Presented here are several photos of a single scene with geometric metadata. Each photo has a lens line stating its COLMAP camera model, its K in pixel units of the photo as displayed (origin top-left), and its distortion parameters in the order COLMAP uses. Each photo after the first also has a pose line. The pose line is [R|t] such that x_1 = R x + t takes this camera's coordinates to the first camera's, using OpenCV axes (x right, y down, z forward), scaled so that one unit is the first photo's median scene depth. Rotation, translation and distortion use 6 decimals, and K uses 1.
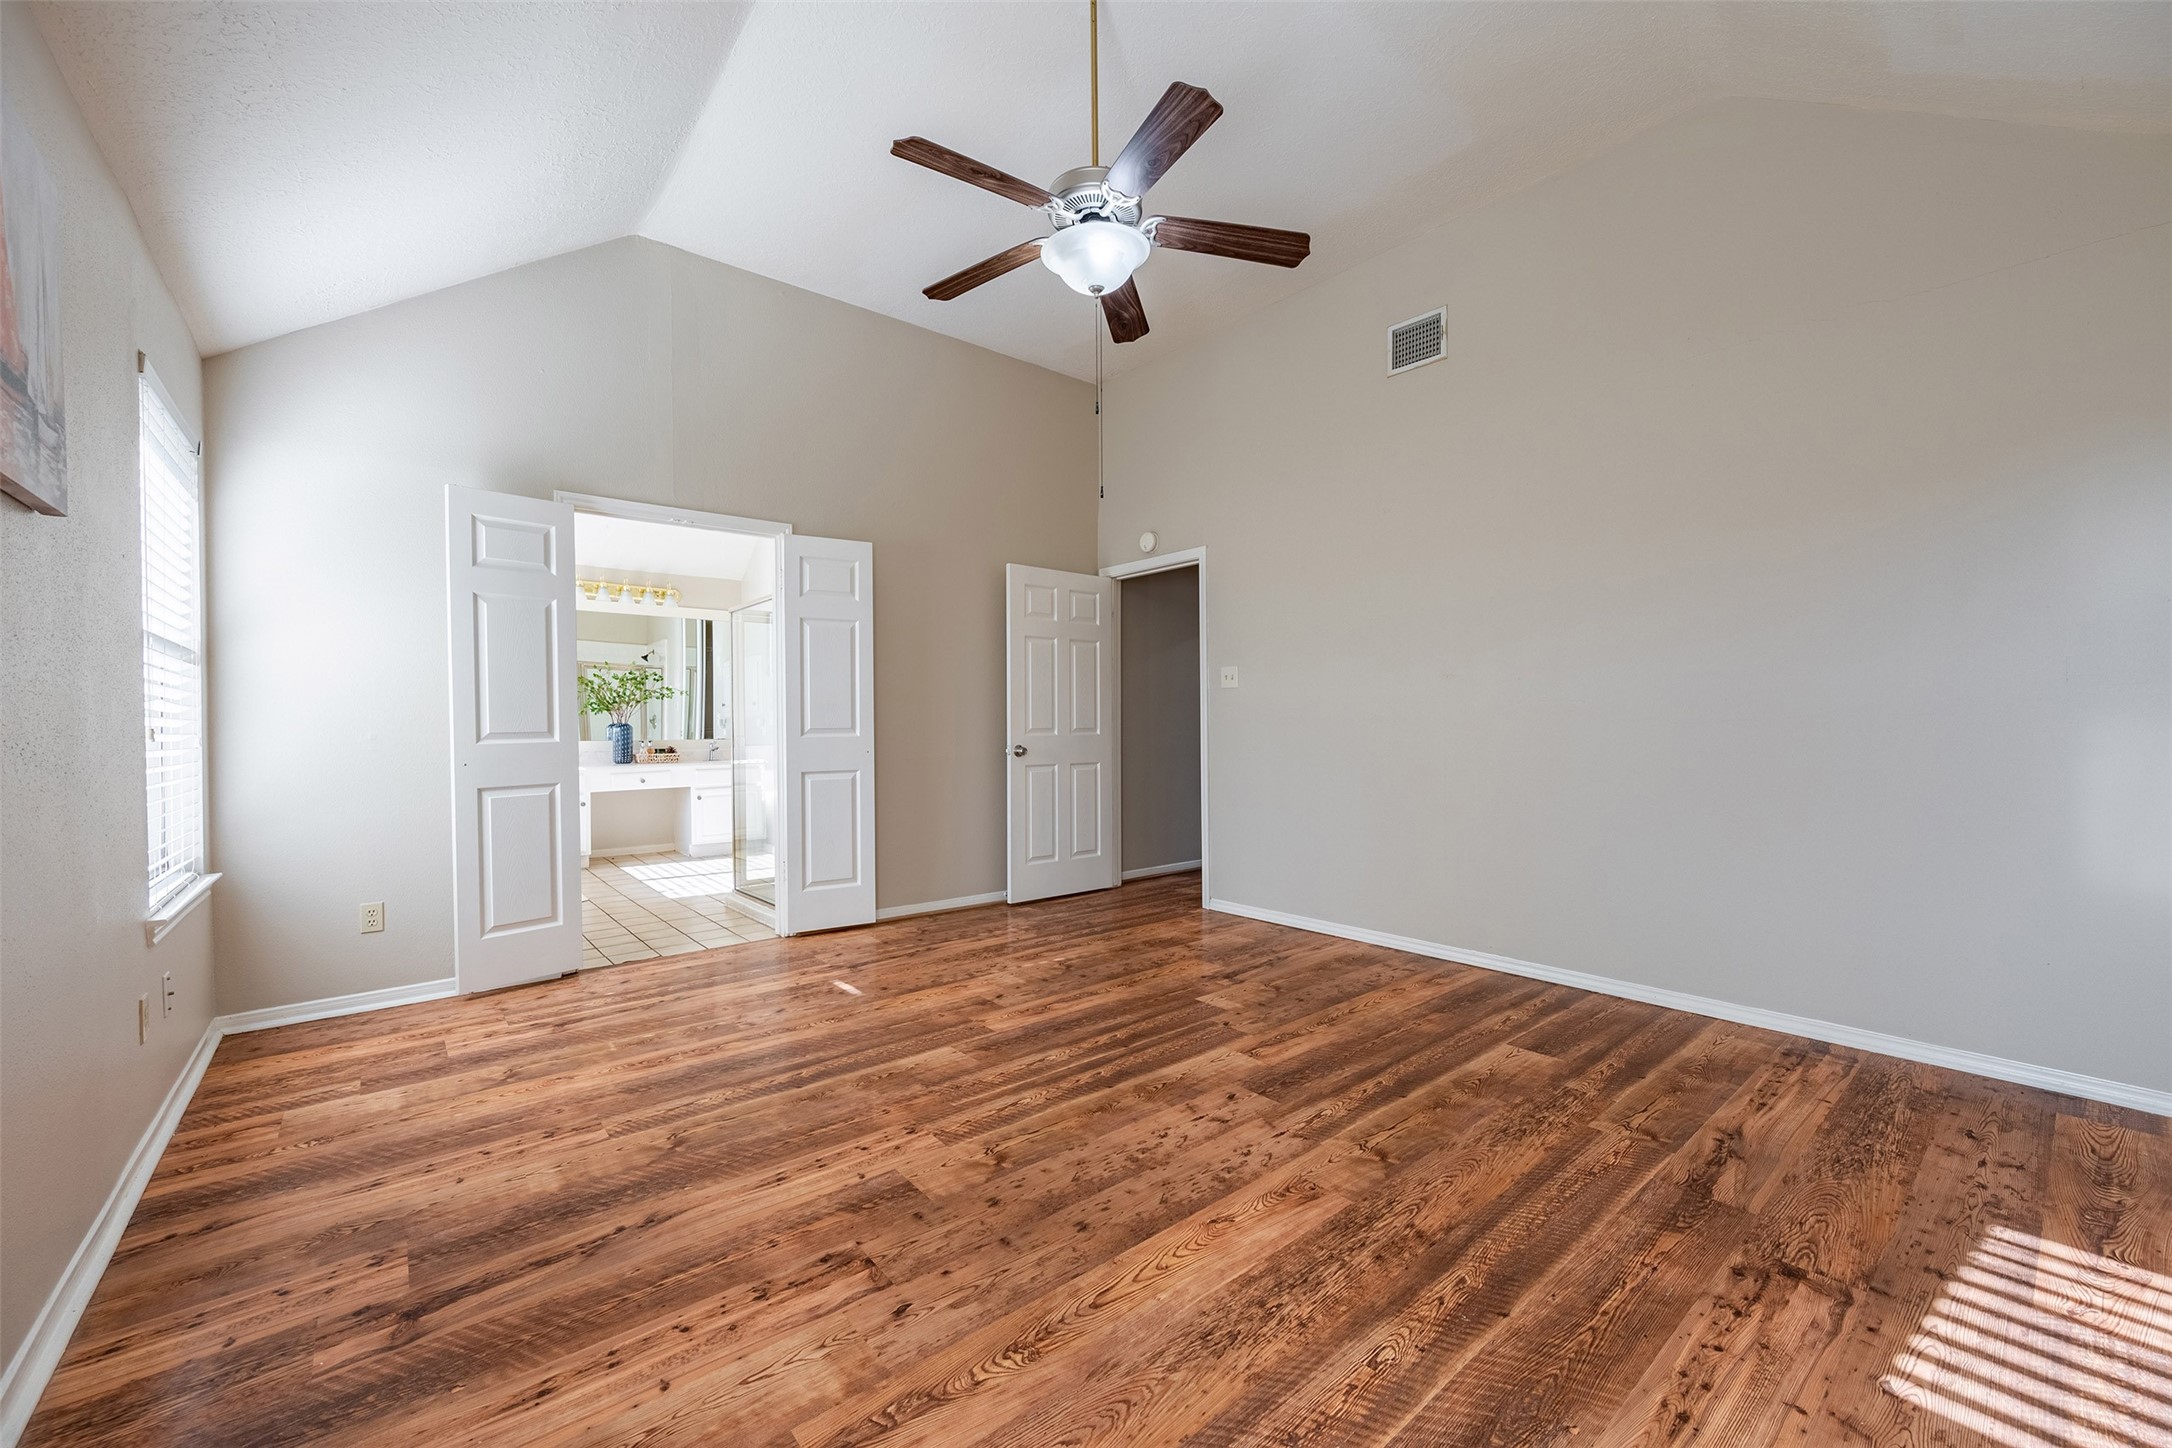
lens RADIAL K [[855.4, 0, 1082.3], [0, 855.4, 738.7], [0, 0, 1]] dist [-0.003790, -0.000346]
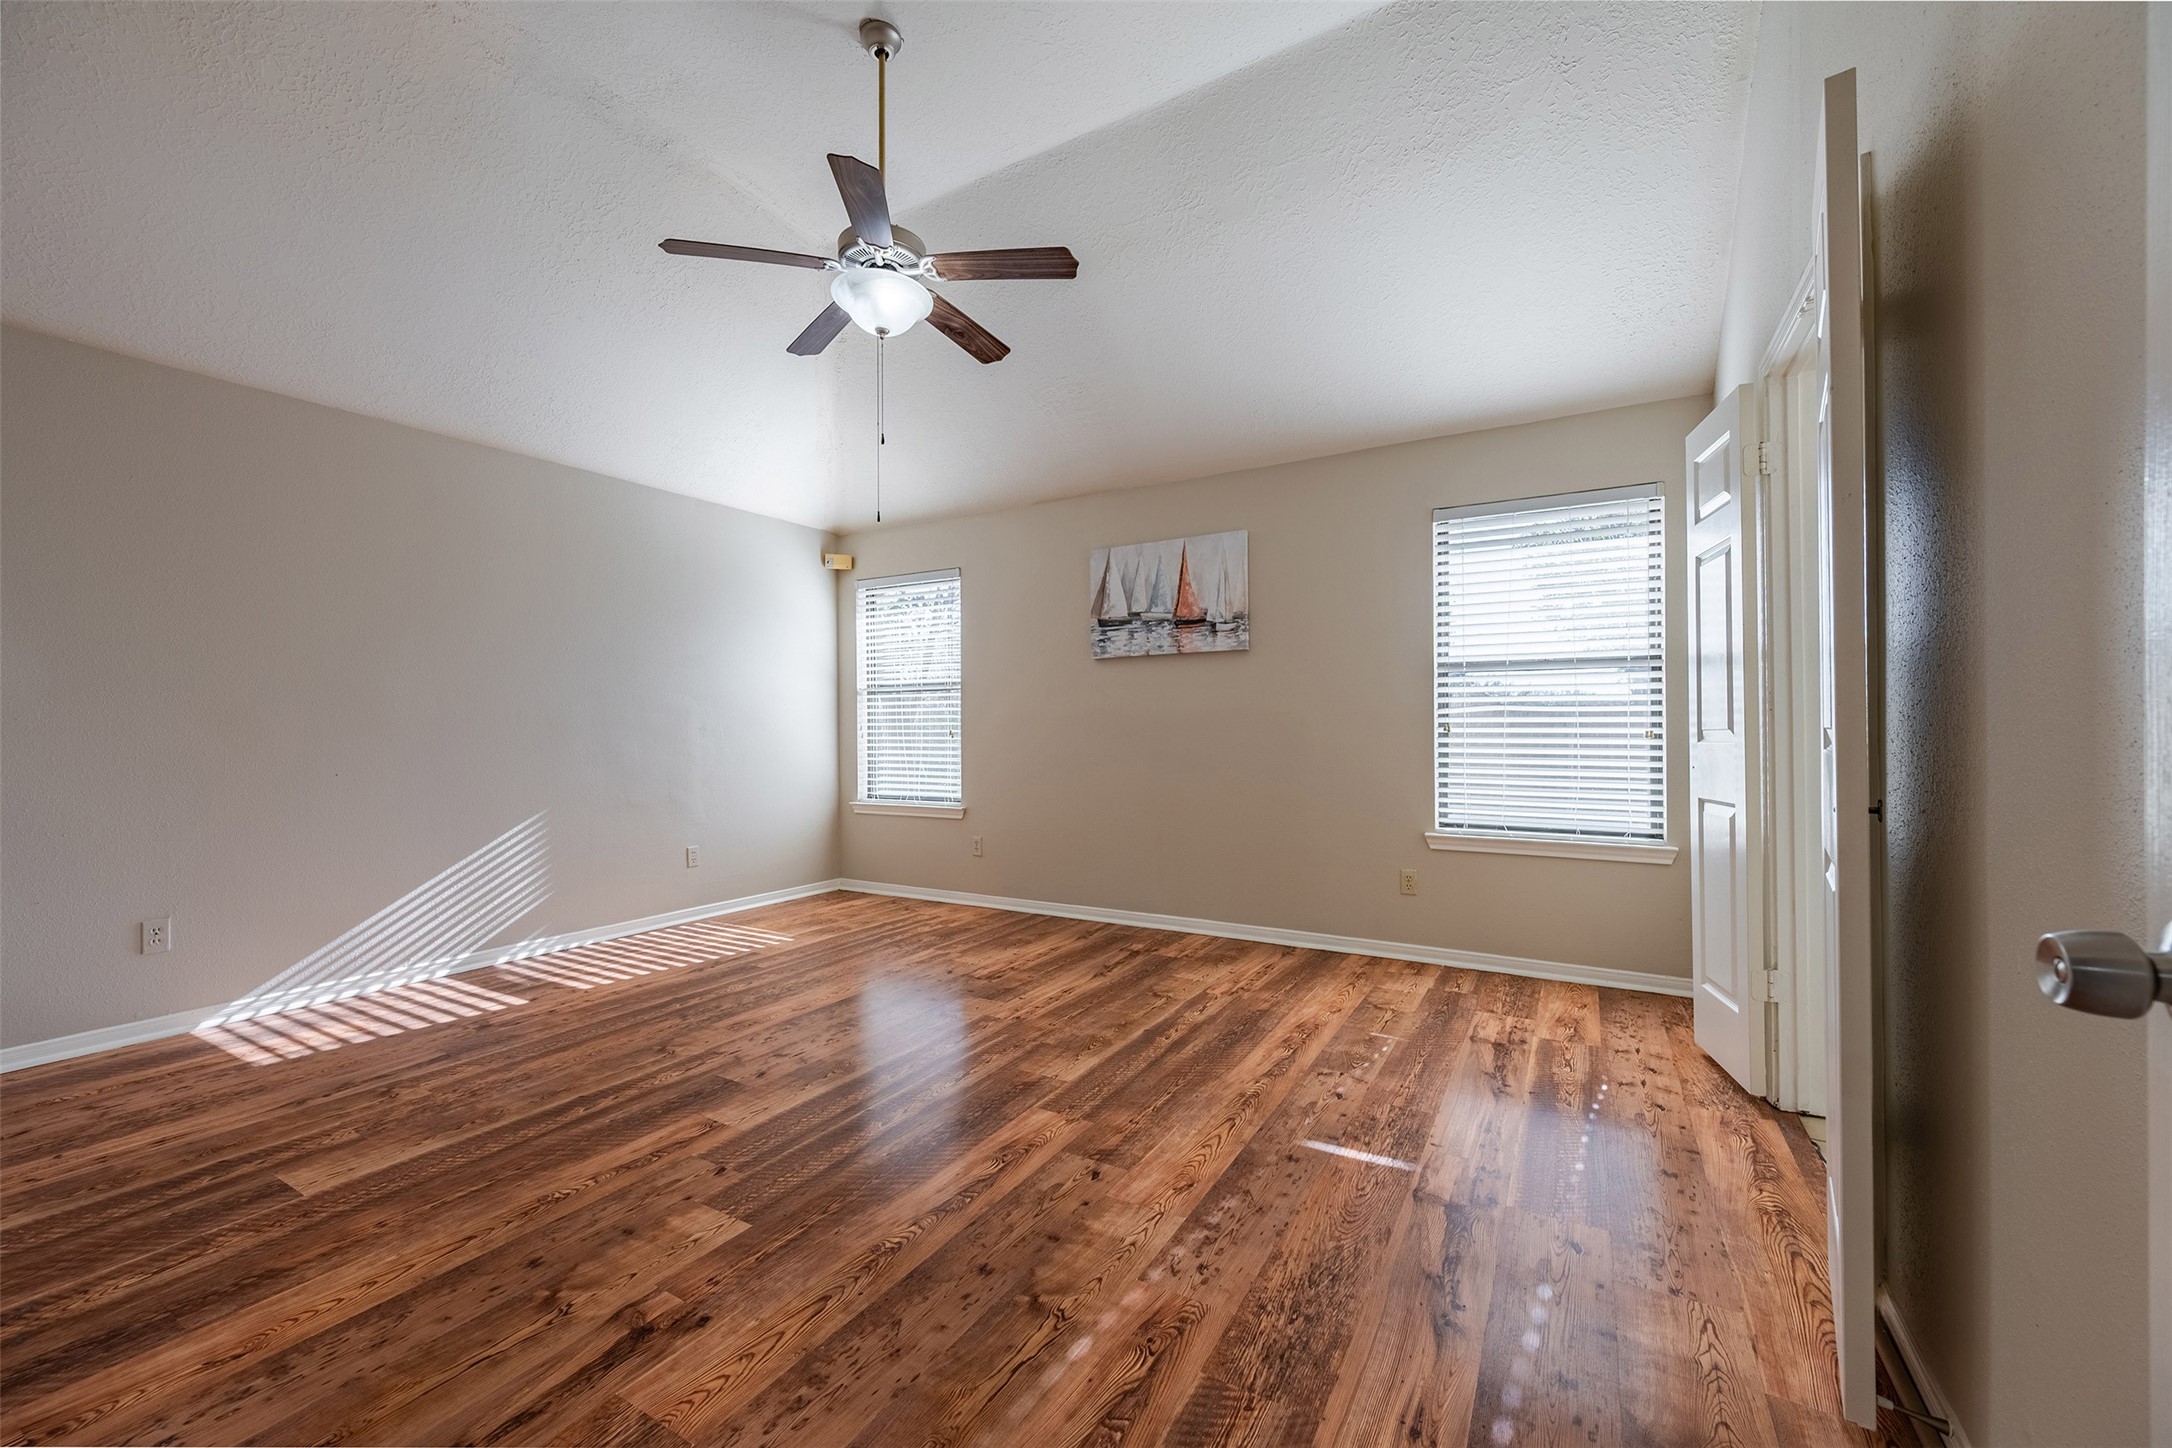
lens RADIAL K [[855.4, 0, 1082.3], [0, 855.4, 738.7], [0, 0, 1]] dist [-0.003790, -0.000346]
pose [[-0.940503, 0.015005, -0.339455, 0.144581], [0.004640, 0.999498, 0.031325, -0.032767], [0.339755, 0.027887, -0.940101, 2.013629]]
